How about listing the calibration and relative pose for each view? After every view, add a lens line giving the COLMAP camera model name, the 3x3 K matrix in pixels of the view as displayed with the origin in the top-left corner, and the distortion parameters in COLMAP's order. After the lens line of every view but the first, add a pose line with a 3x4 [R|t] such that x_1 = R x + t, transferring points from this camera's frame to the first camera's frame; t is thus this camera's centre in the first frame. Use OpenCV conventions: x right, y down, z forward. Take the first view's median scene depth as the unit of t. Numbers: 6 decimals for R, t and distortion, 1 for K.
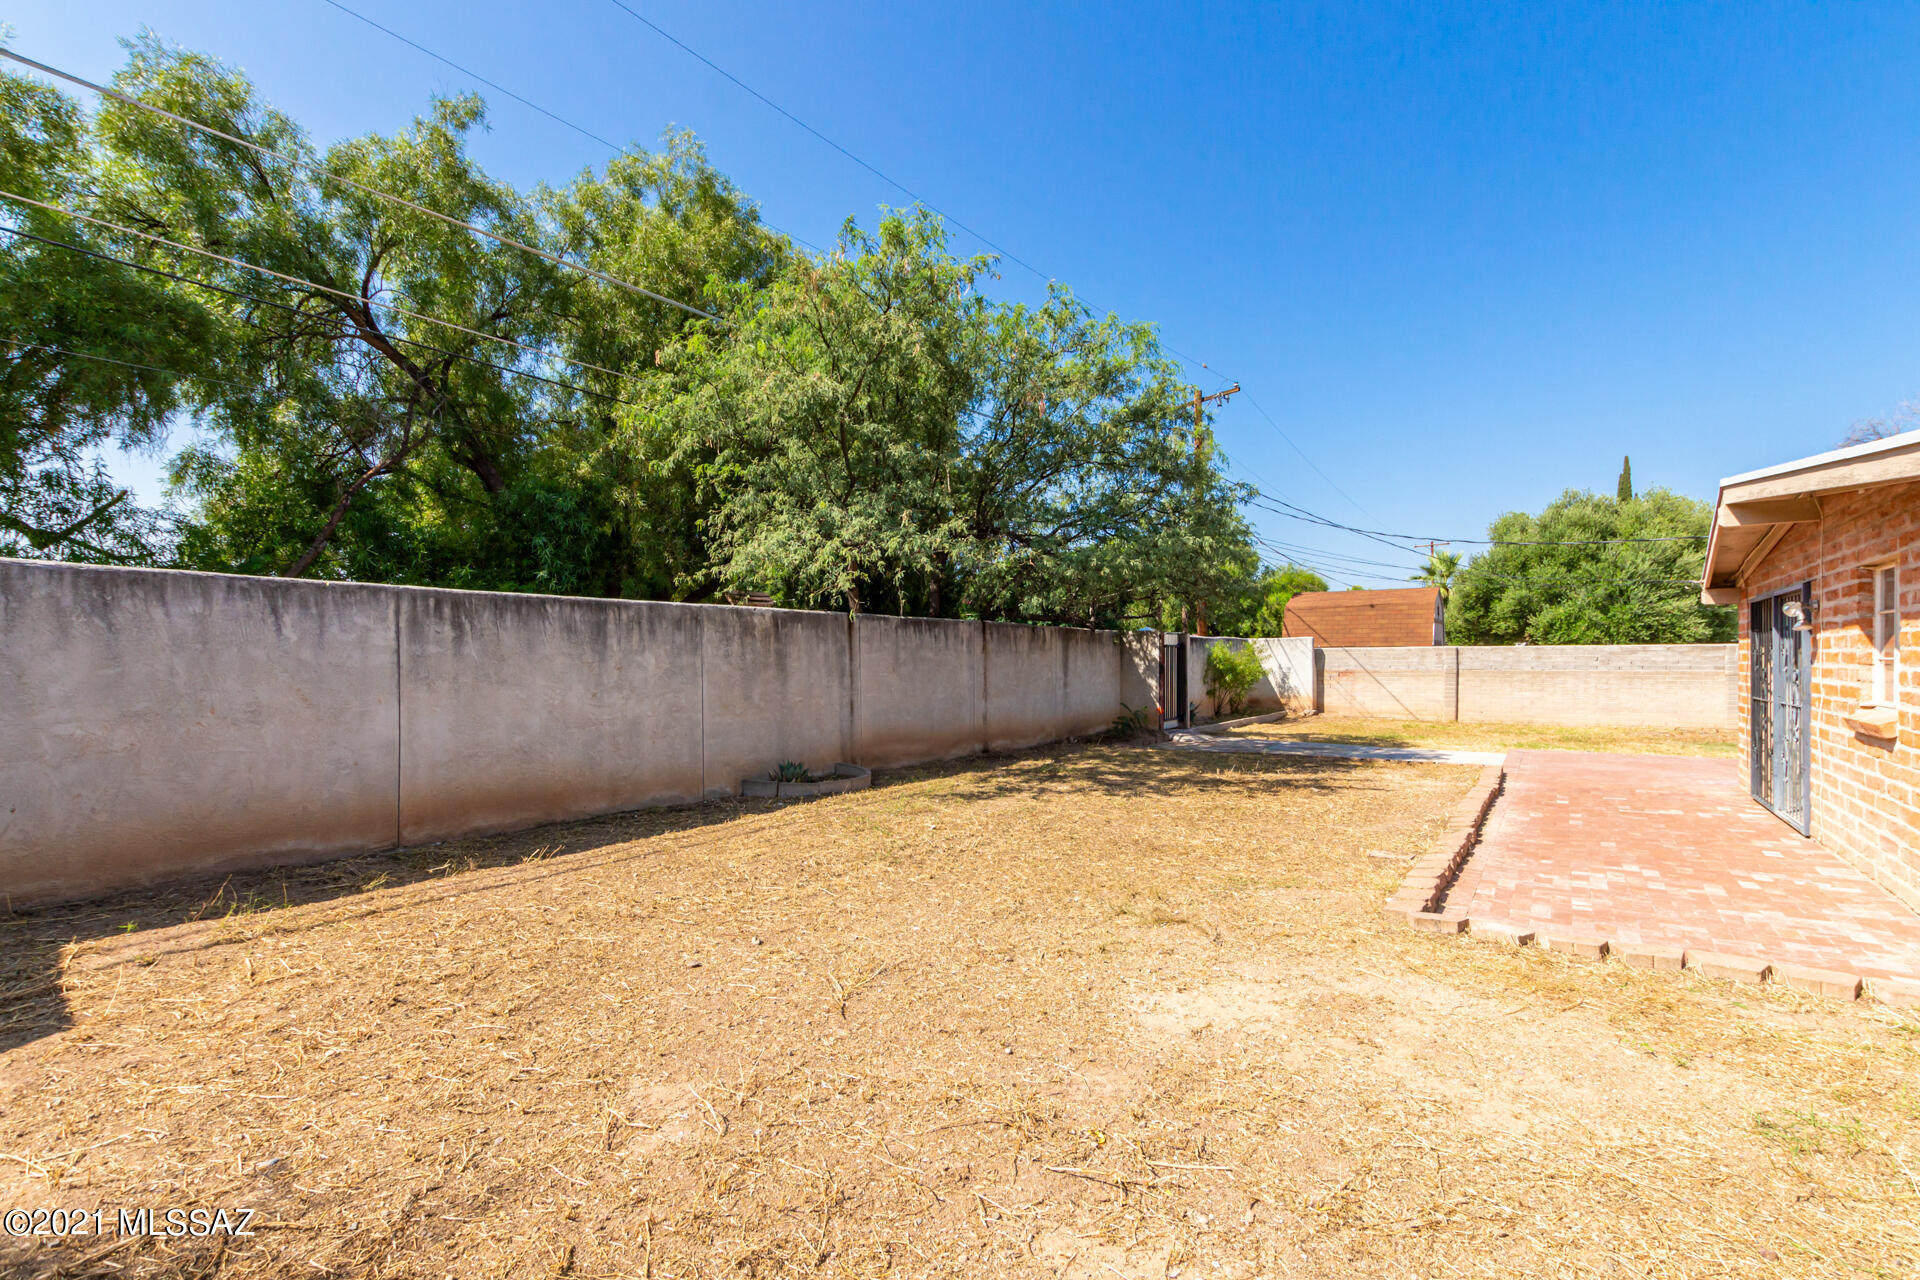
lens RADIAL K [[876.2, 0, 979.2], [0, 876.2, 648.1], [0, 0, 1]] dist [-0.039352, -0.000672]
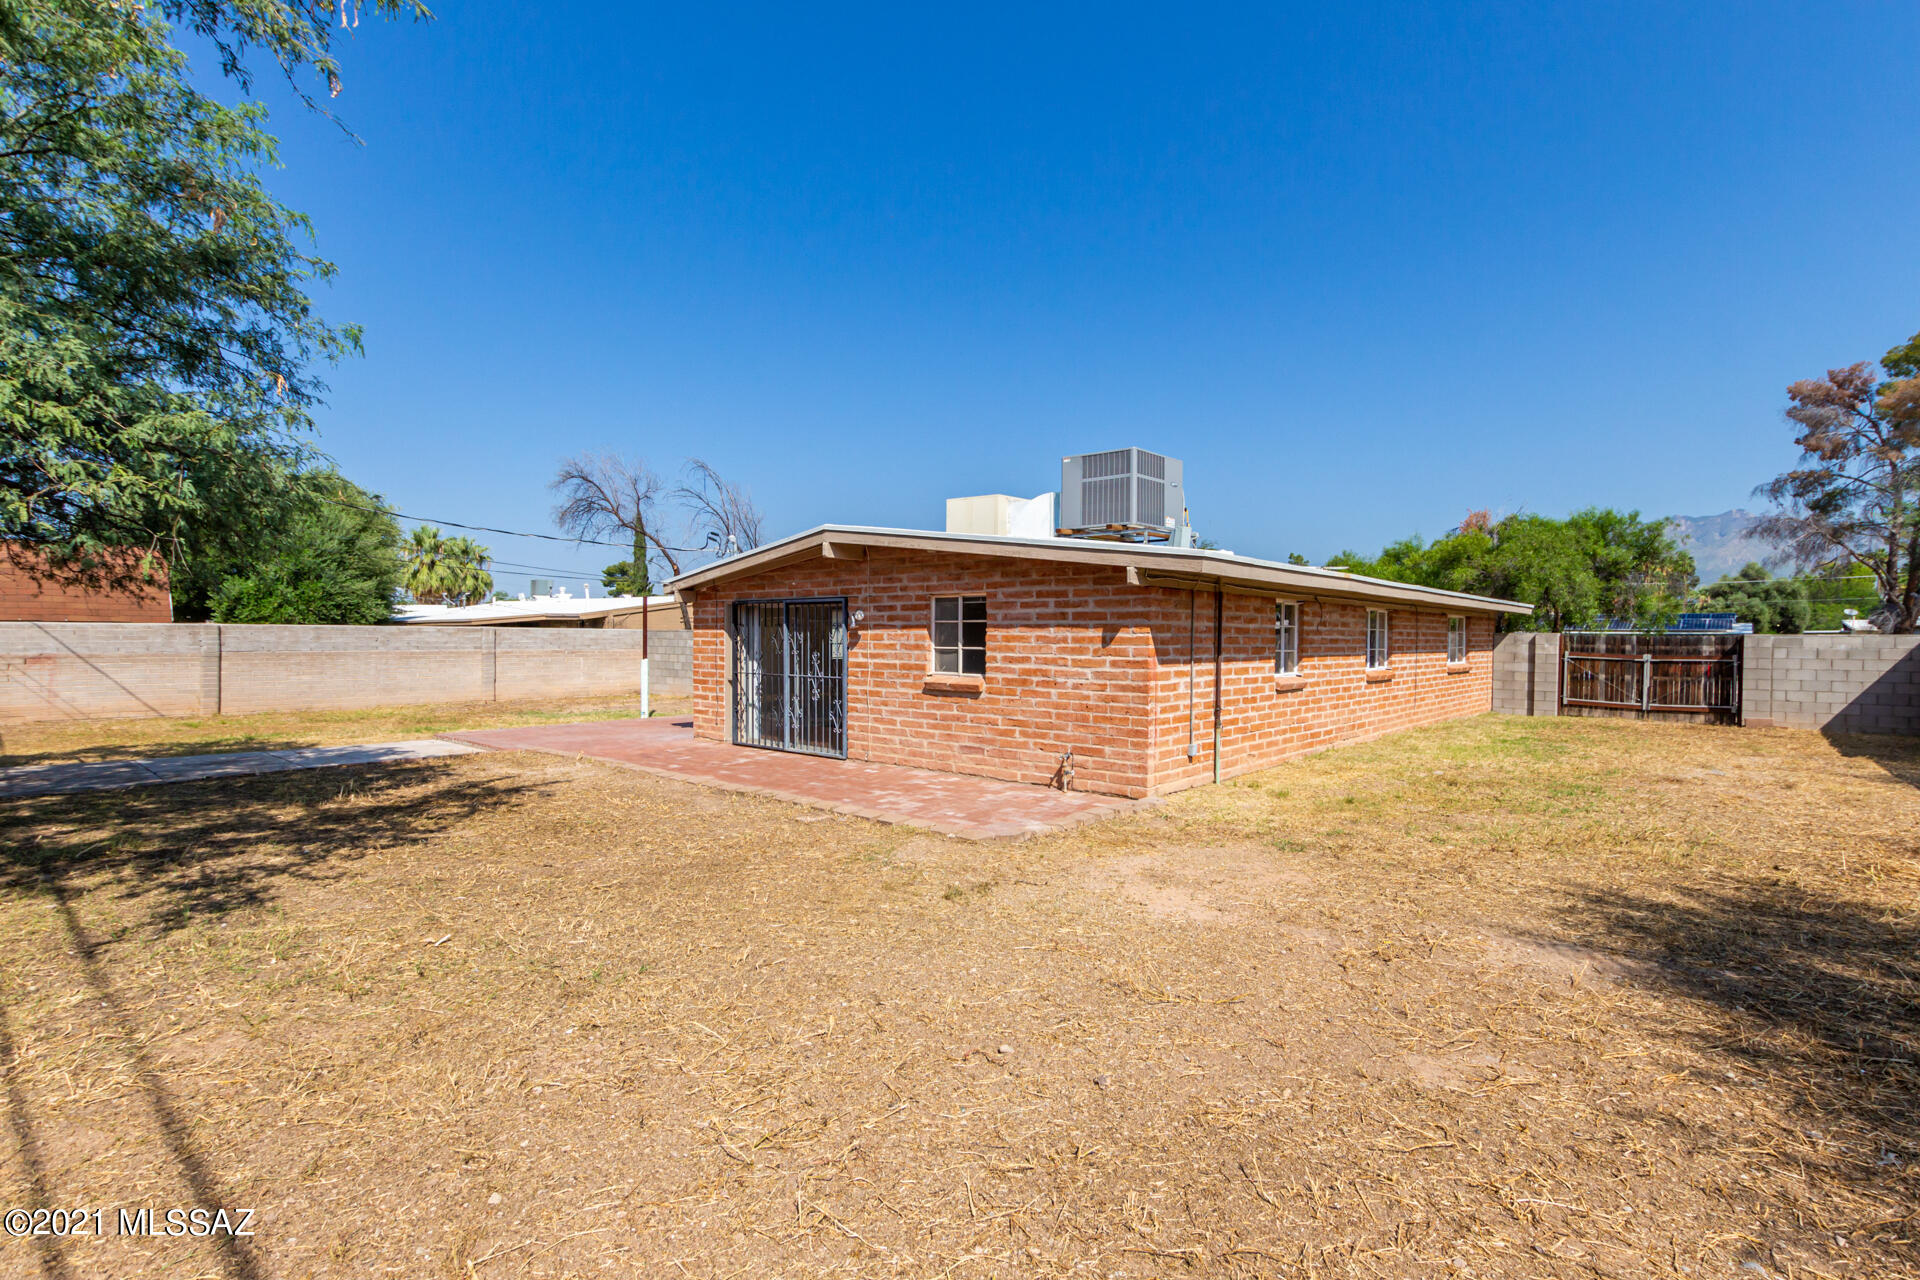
lens RADIAL K [[876.2, 0, 979.5], [0, 876.2, 641.7], [0, 0, 1]] dist [-0.039352, -0.000672]
pose [[0.051157, -0.004254, 0.998682, -0.187637], [-0.018887, 0.999808, 0.005226, -0.002556], [-0.998512, -0.019129, 0.051067, 0.195411]]
